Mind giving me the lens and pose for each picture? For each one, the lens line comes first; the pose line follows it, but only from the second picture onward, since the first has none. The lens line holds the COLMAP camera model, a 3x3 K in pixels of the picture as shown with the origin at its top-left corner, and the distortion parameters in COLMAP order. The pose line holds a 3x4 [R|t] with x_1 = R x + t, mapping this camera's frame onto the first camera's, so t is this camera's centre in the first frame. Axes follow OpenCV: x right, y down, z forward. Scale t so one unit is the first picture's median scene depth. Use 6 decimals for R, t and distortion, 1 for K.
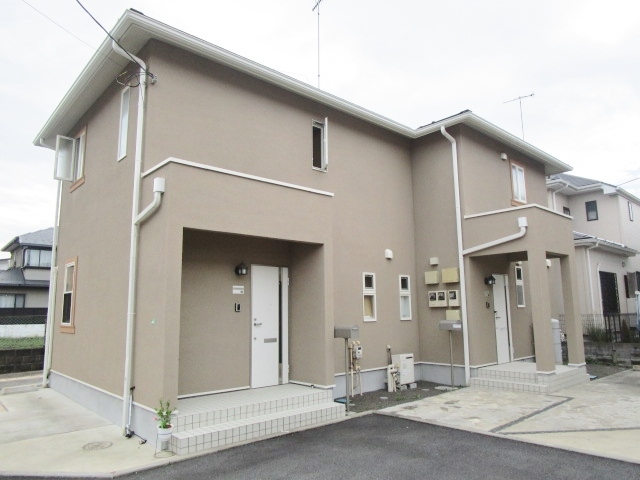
lens RADIAL K [[457.4, 0, 320.0], [0, 457.4, 240.0], [0, 0, 1]] dist [-0.025669, 0.004171]
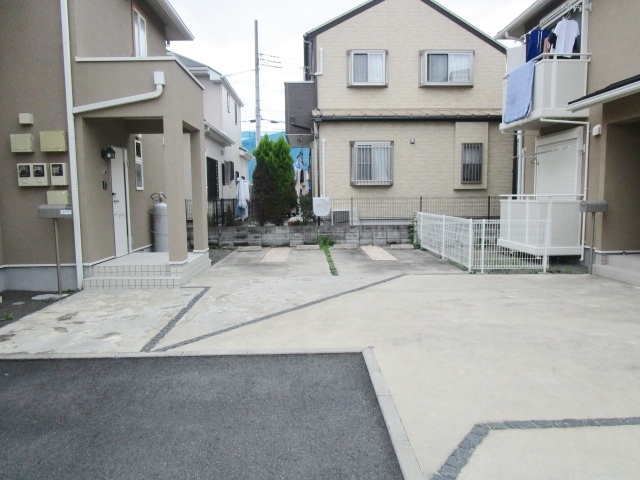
lens RADIAL K [[457.4, 0, 320.0], [0, 457.4, 240.0], [0, 0, 1]] dist [-0.025669, 0.004171]
pose [[0.649086, -0.068512, 0.757623, 0.012880], [-0.112842, 0.976246, 0.184959, 0.050180], [-0.752299, -0.205546, 0.625937, 0.222947]]
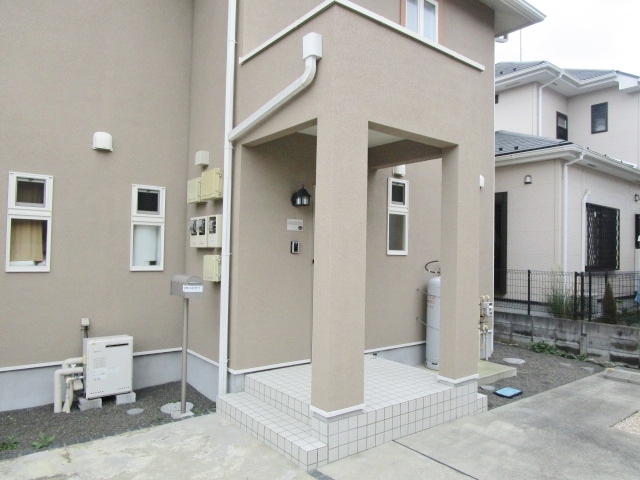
lens RADIAL K [[457.4, 0, 320.0], [0, 457.4, 240.0], [0, 0, 1]] dist [-0.025669, 0.004171]
pose [[0.996998, 0.031661, -0.070656, 0.438657], [-0.022505, 0.991672, 0.126810, 0.071637], [0.074082, -0.124840, 0.989407, 0.518062]]
